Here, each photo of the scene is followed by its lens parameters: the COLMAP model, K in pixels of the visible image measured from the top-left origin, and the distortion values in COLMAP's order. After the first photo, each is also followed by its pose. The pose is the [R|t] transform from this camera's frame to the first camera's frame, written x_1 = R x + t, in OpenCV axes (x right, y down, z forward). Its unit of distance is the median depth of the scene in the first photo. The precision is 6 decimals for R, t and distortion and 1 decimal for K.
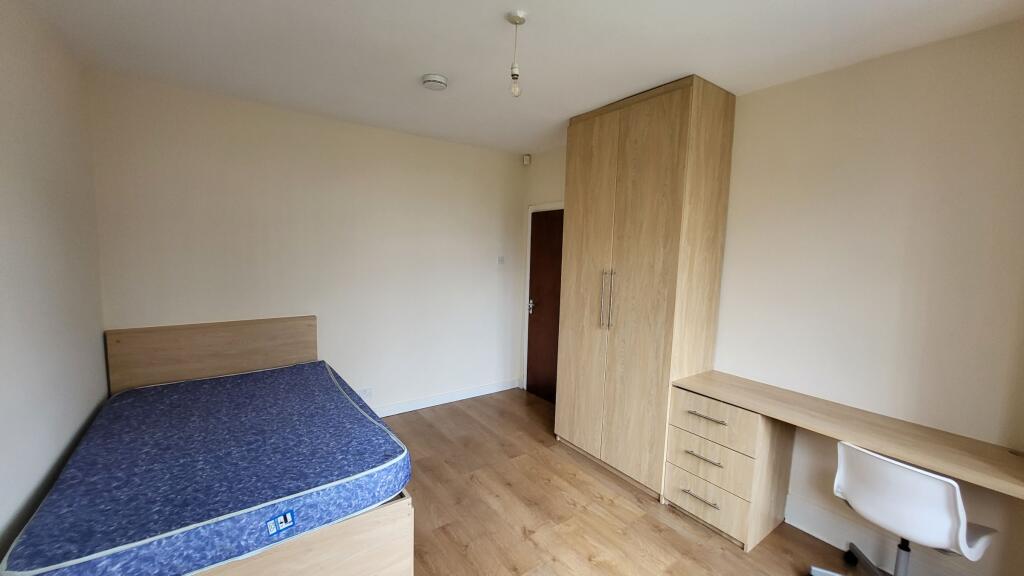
lens RADIAL K [[399.7, 0, 511.7], [0, 399.7, 289.1], [0, 0, 1]] dist [0.003866, 0.000516]
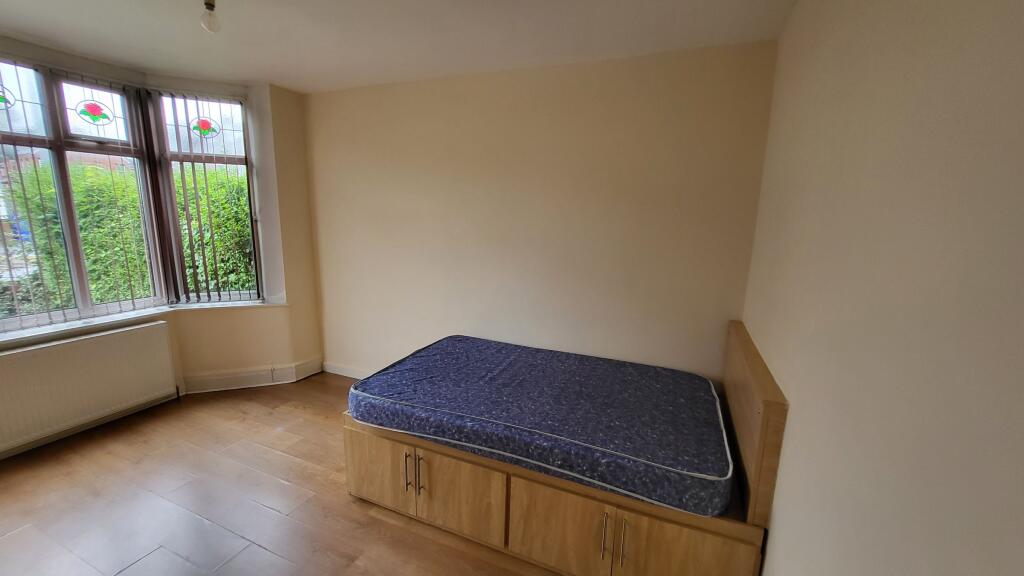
lens RADIAL K [[399.7, 0, 510.0], [0, 399.7, 287.9], [0, 0, 1]] dist [0.003866, 0.000516]
pose [[-0.855766, 0.050594, -0.514884, -0.057240], [-0.099439, 0.960566, 0.259662, -0.213308], [0.507717, 0.273410, -0.816989, 1.859587]]
